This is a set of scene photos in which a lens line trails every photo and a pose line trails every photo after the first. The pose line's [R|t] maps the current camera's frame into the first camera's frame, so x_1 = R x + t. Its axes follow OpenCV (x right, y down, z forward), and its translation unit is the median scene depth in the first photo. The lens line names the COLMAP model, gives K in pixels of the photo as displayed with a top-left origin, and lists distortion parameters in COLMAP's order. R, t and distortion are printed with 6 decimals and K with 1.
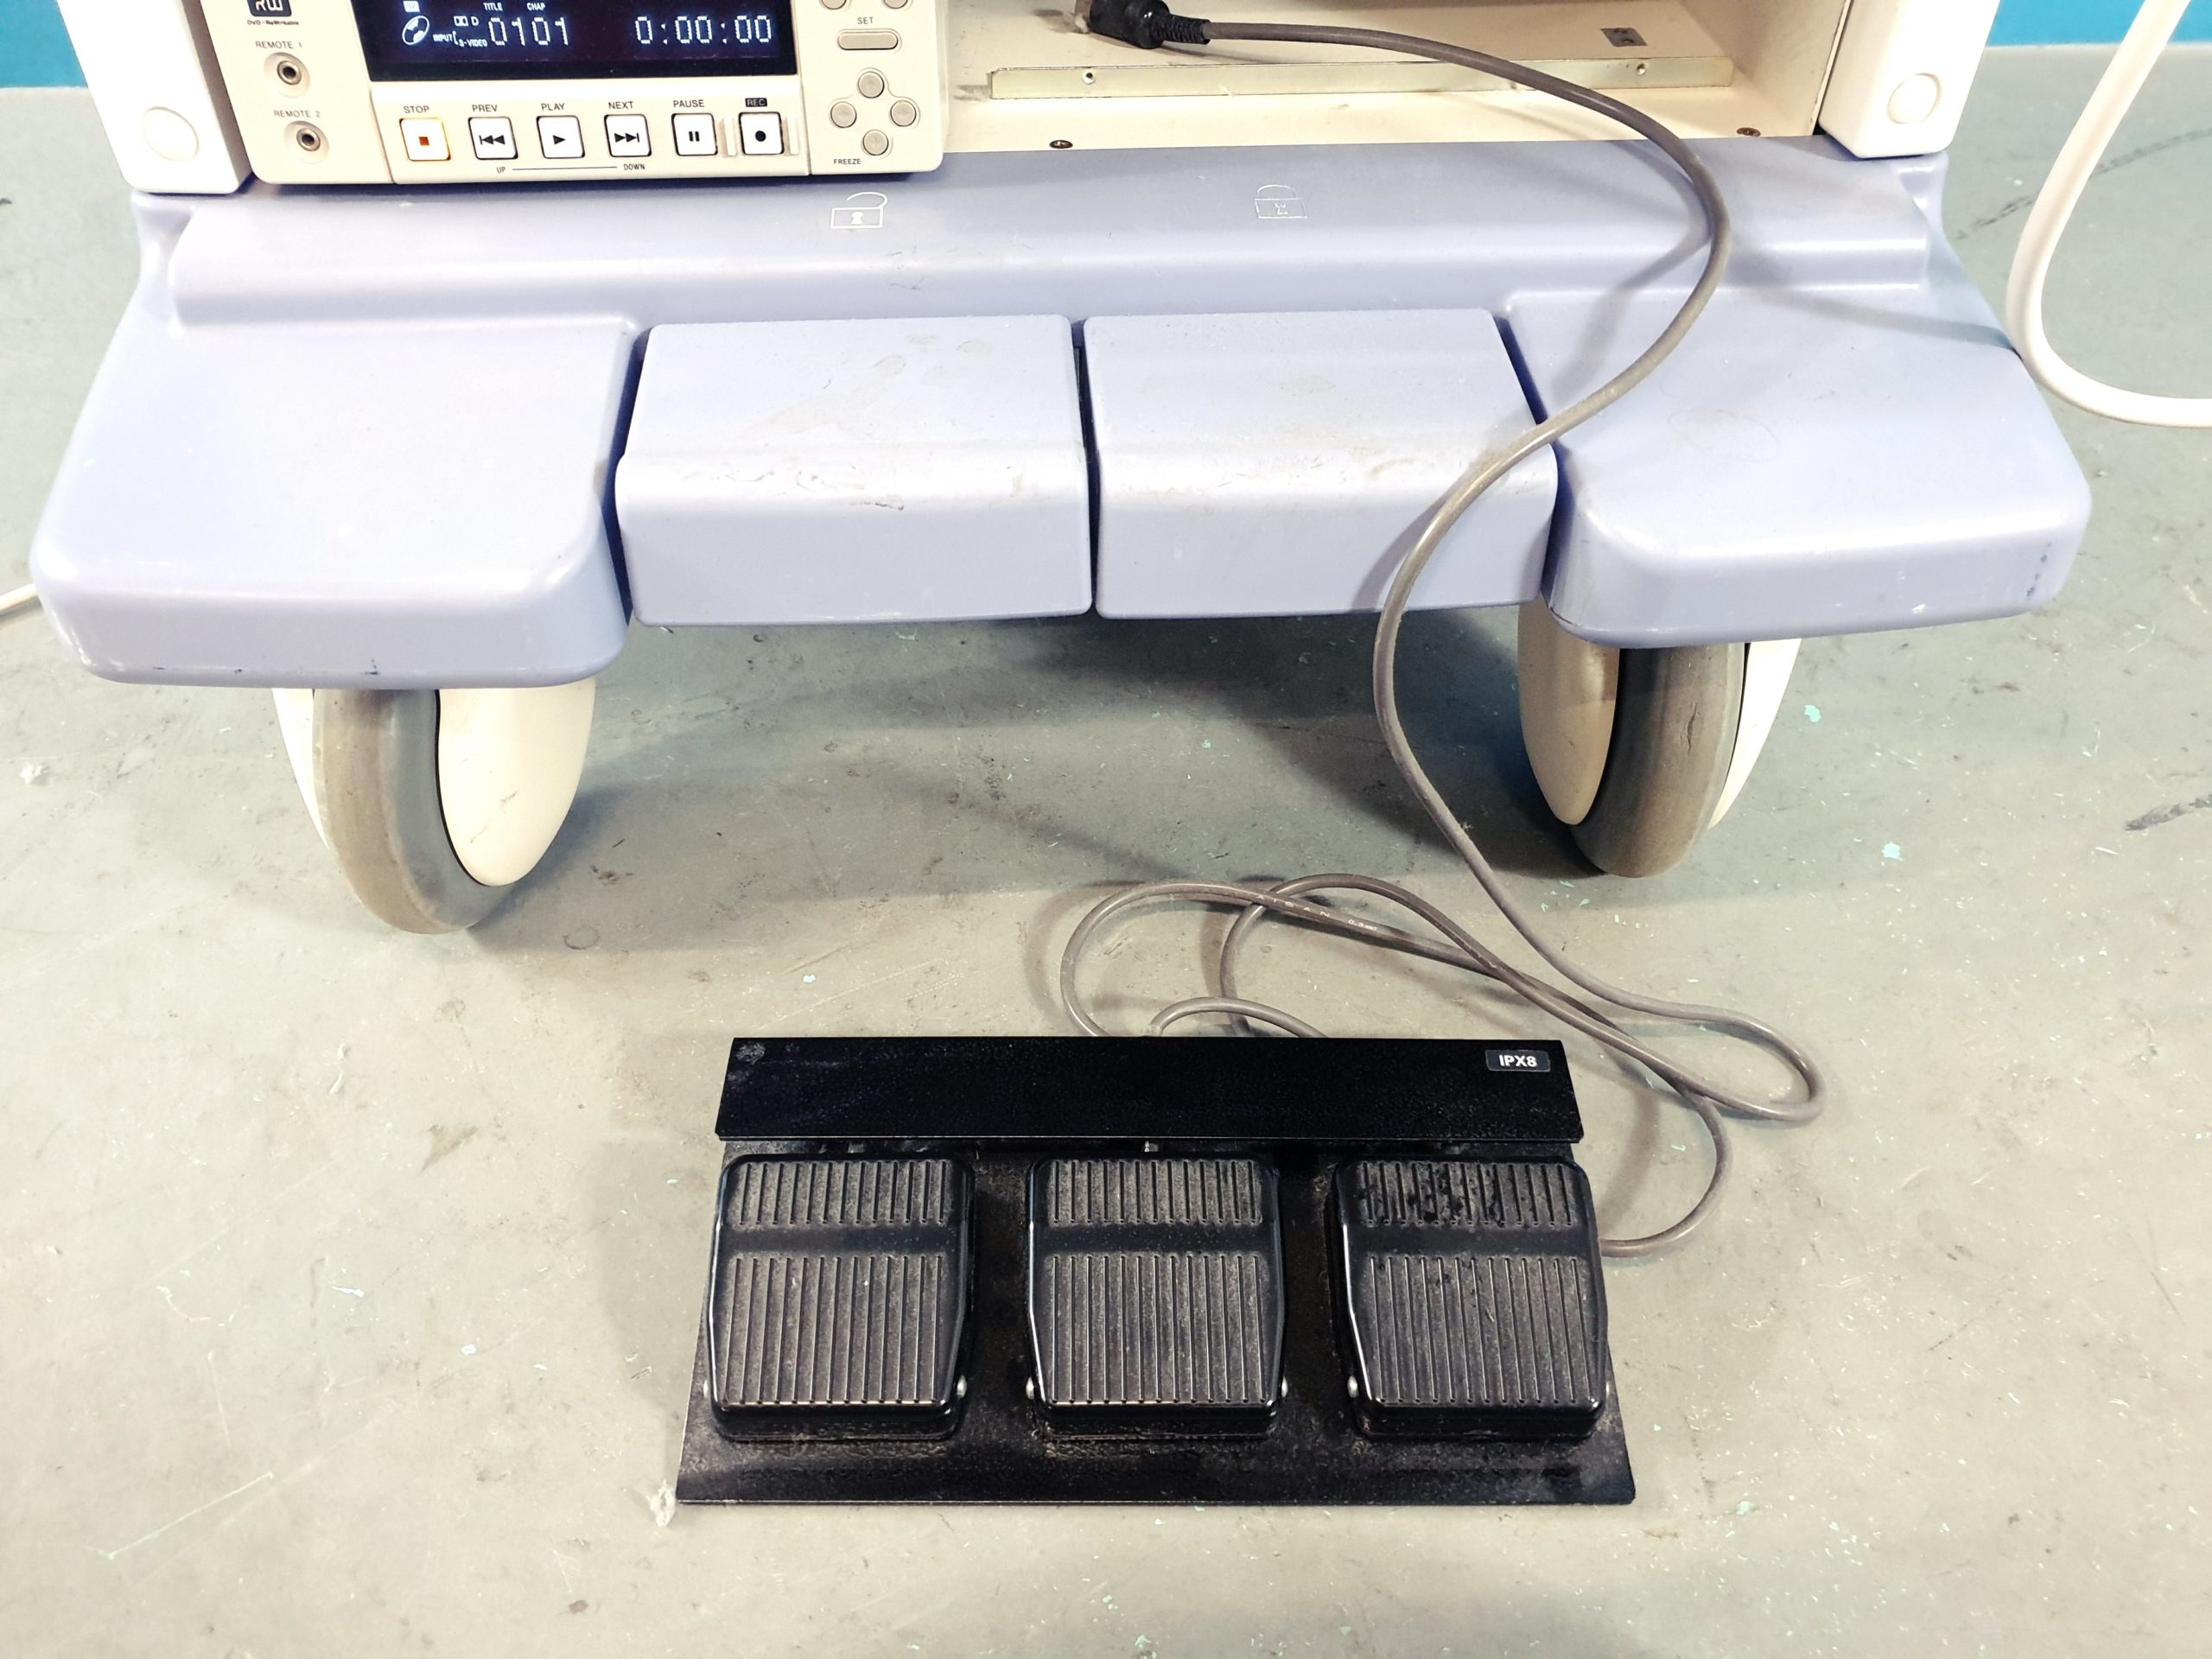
lens RADIAL K [[1760.9, 0, 1099.7], [0, 1760.9, 839.0], [0, 0, 1]] dist [0.015223, 0.017067]
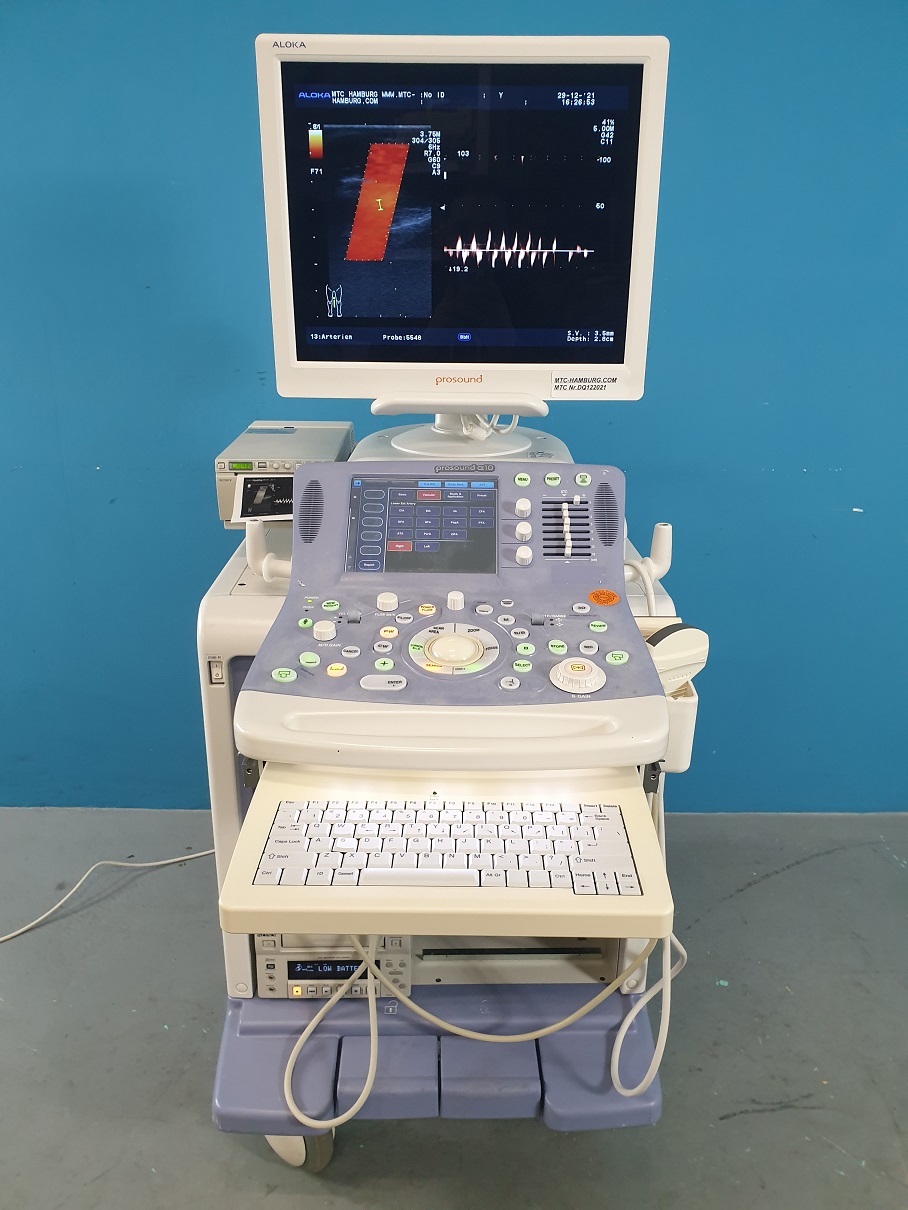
lens RADIAL K [[963.3, 0, 449.6], [0, 963.3, 609.9], [0, 0, 1]] dist [0.015223, 0.017067]
pose [[0.995440, 0.028912, -0.090898, 0.222616], [-0.062844, 0.915681, -0.396963, -0.316605], [0.071757, 0.400865, 0.913323, -1.639267]]
